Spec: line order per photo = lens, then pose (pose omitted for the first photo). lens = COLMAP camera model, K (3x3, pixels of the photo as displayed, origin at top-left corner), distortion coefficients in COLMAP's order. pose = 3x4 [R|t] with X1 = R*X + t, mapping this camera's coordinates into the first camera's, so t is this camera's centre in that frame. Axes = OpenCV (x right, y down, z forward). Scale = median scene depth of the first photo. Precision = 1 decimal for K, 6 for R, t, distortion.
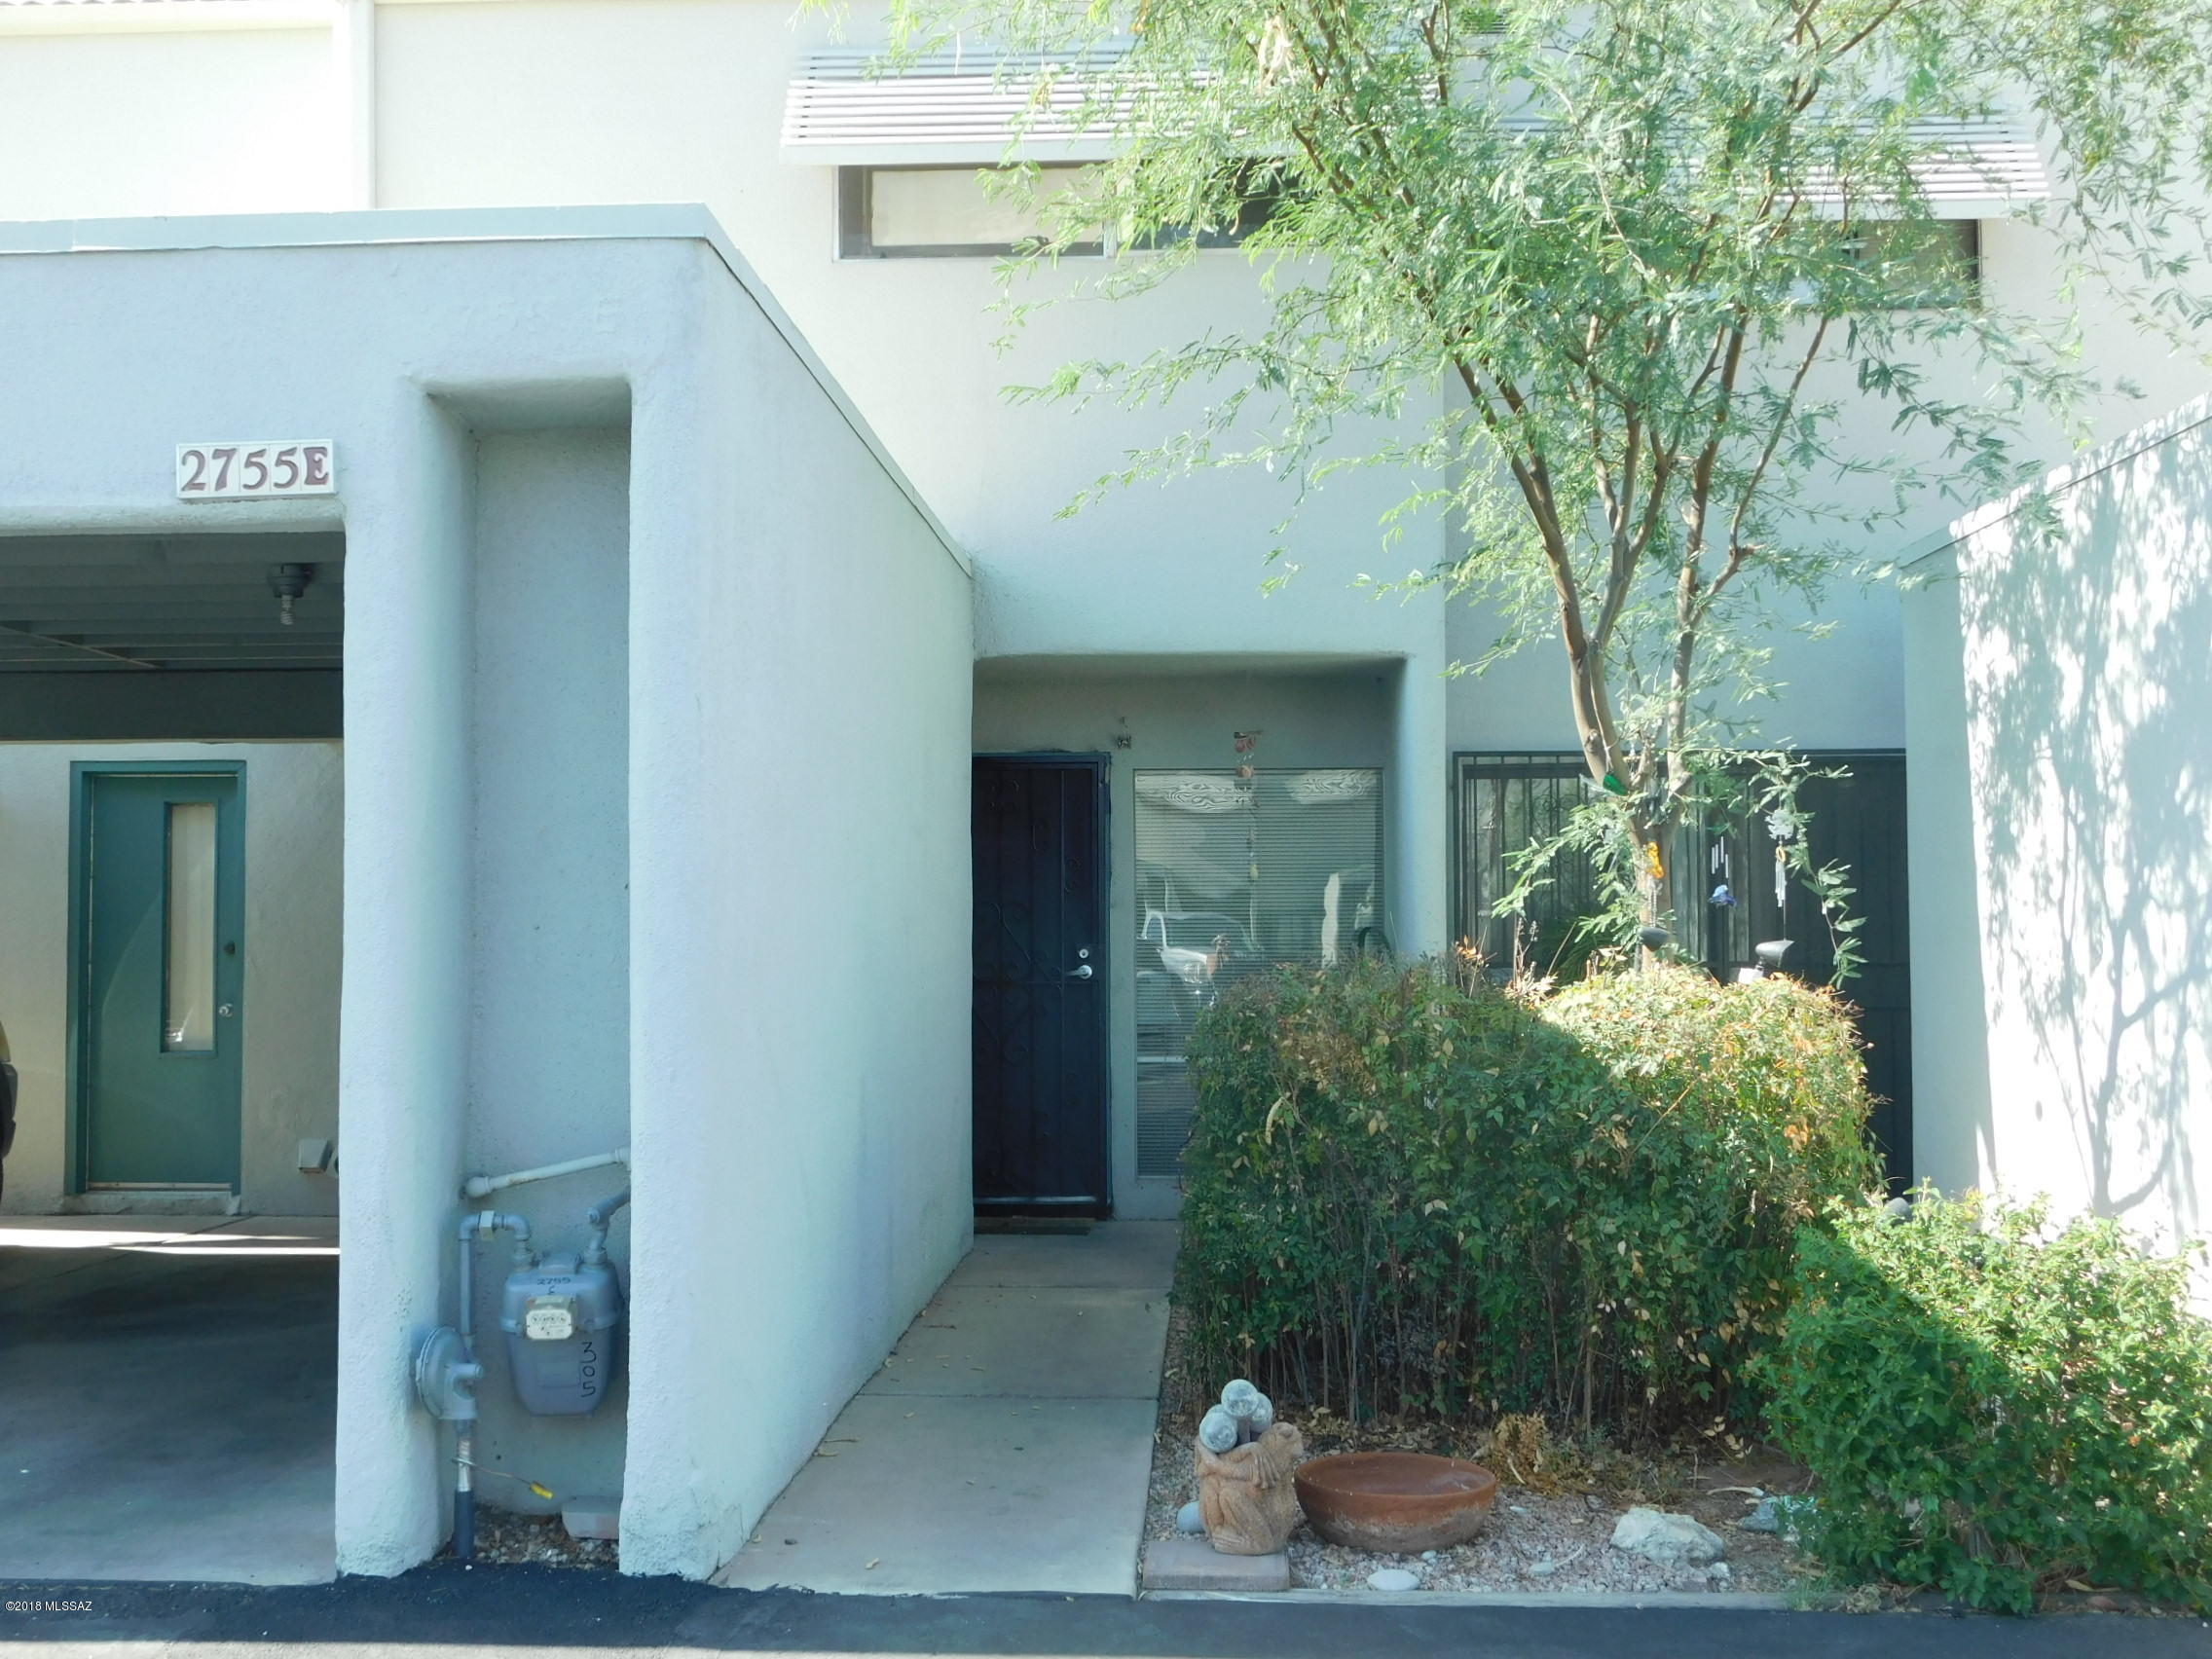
lens RADIAL K [[2306.8, 0, 1105.7], [0, 2306.8, 828.5], [0, 0, 1]] dist [0.022306, 0.000000]
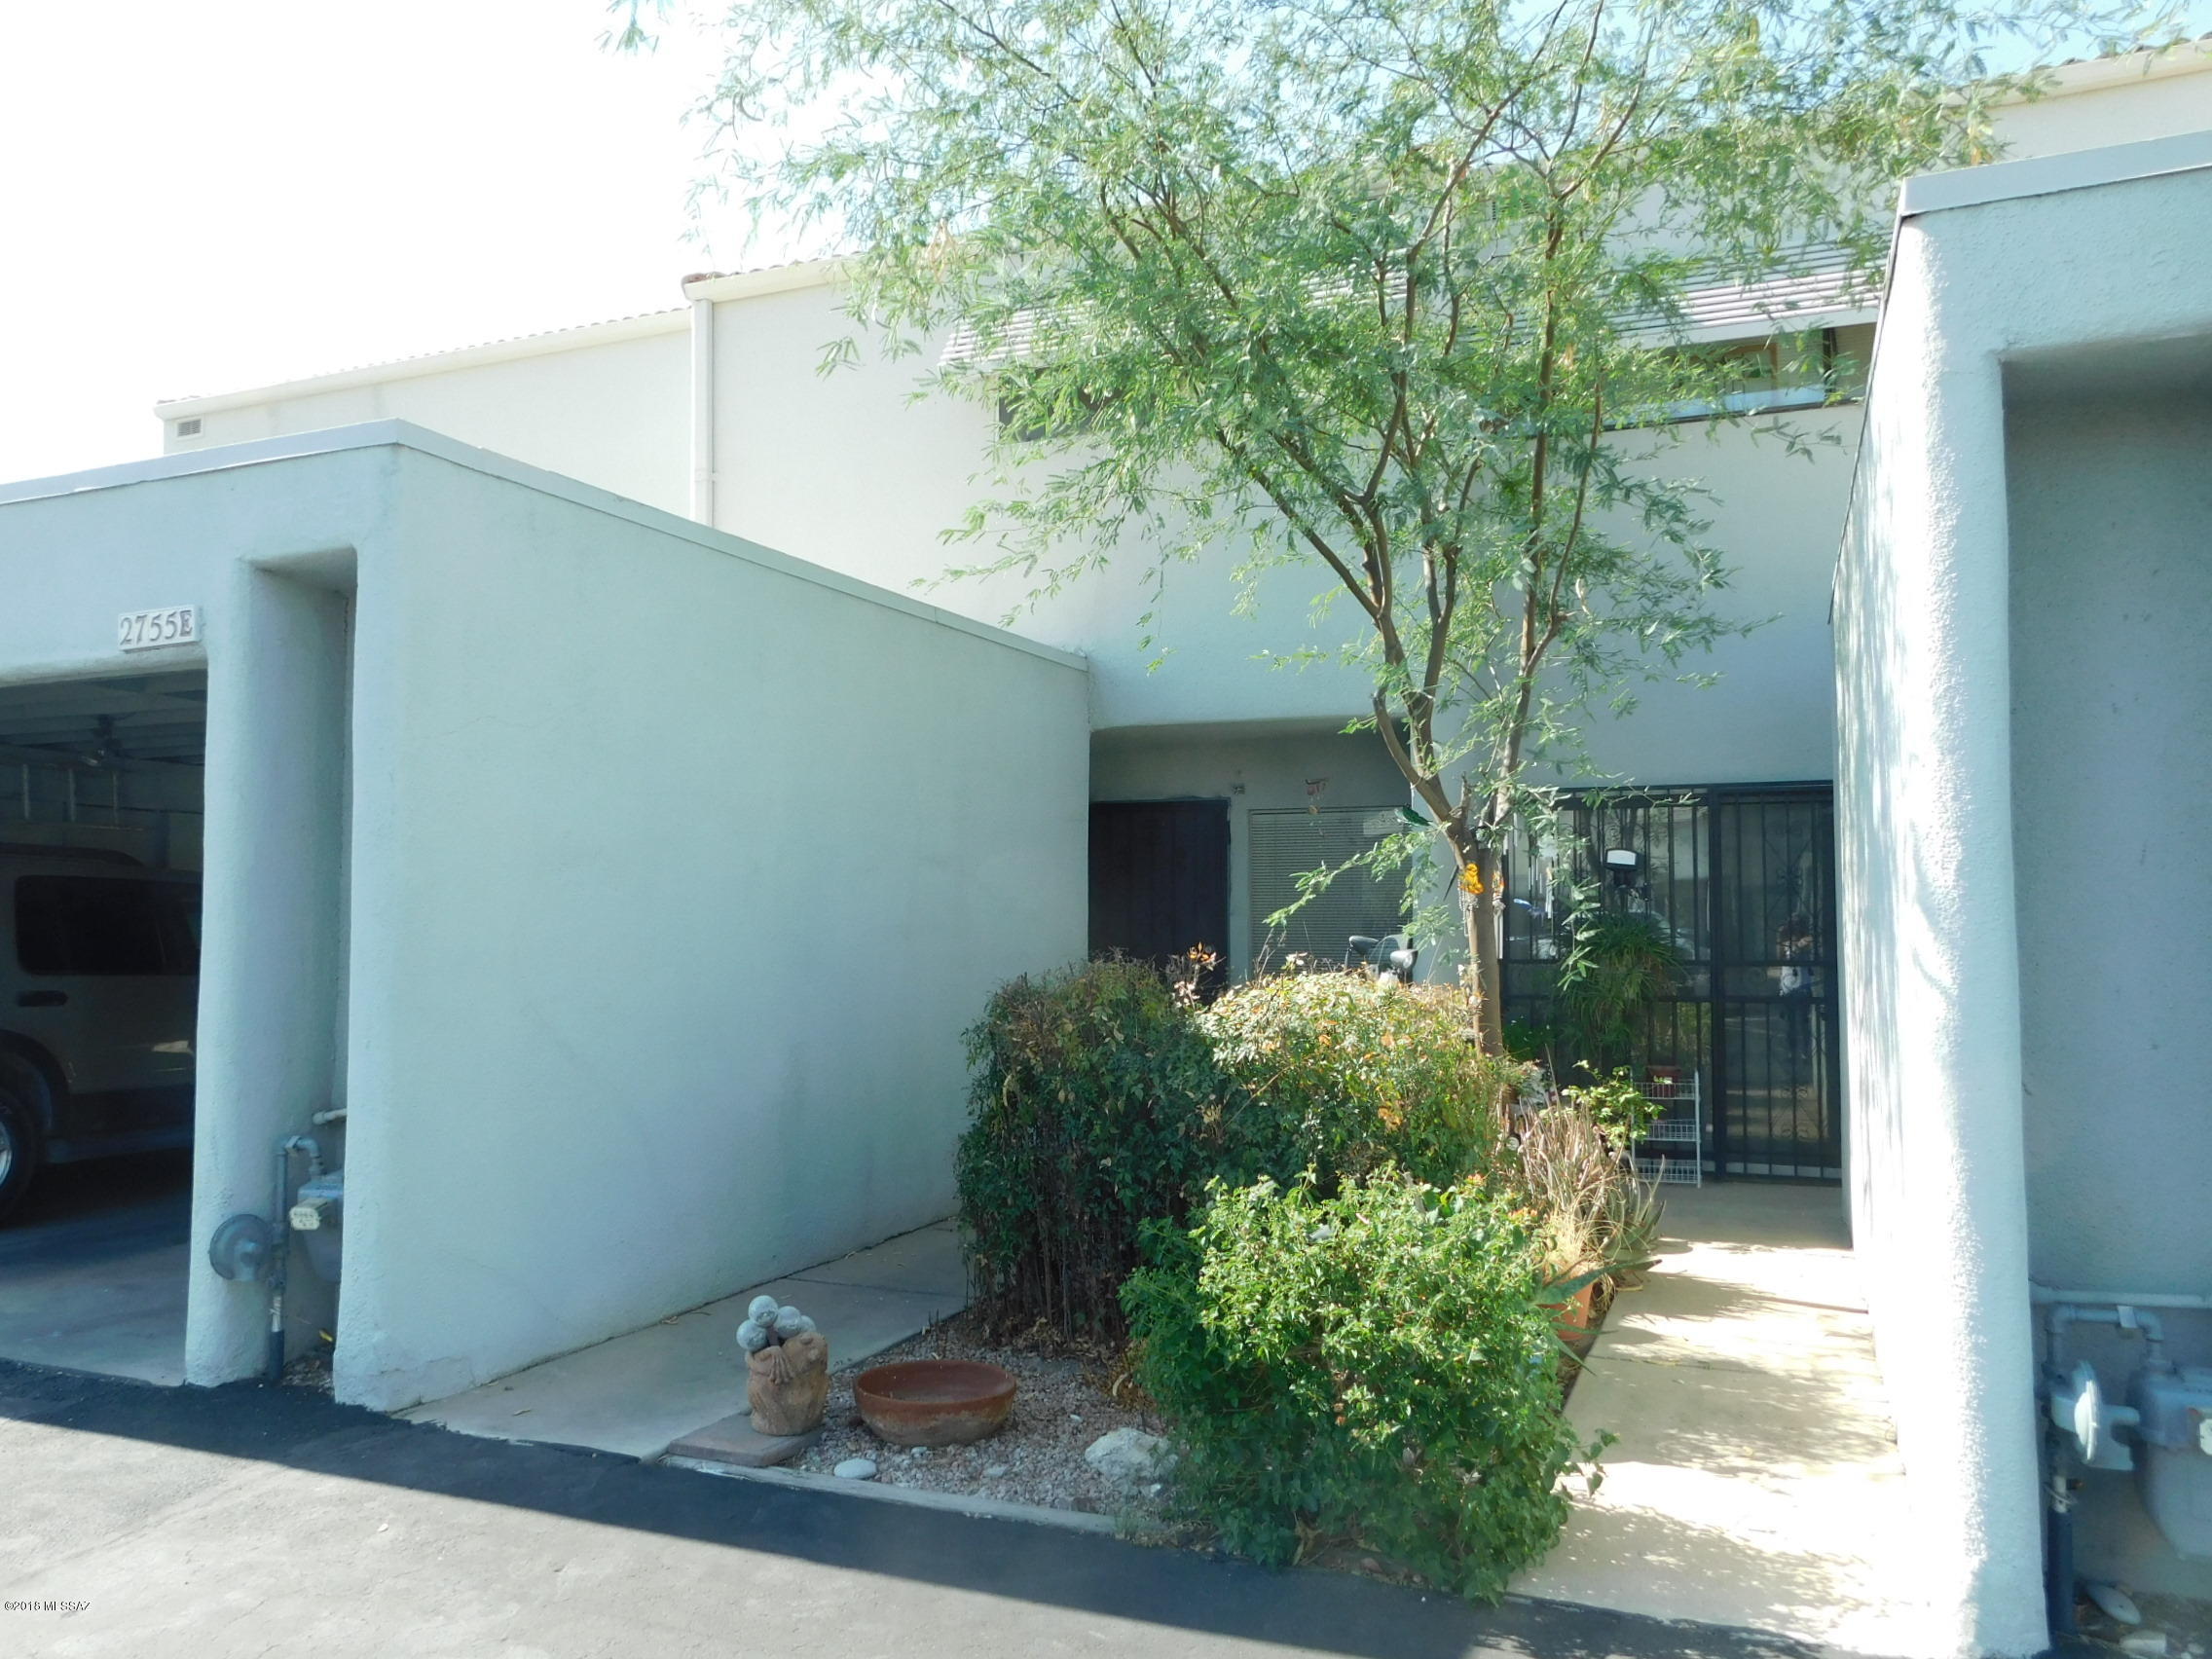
lens RADIAL K [[1618.3, 0, 1105.2], [0, 1618.3, 831.0], [0, 0, 1]] dist [0.027439, -0.000635]
pose [[0.937946, -0.016761, -0.346377, 0.553554], [0.012424, 0.999814, -0.014740, -0.001845], [0.346560, 0.009522, 0.937980, 0.225228]]
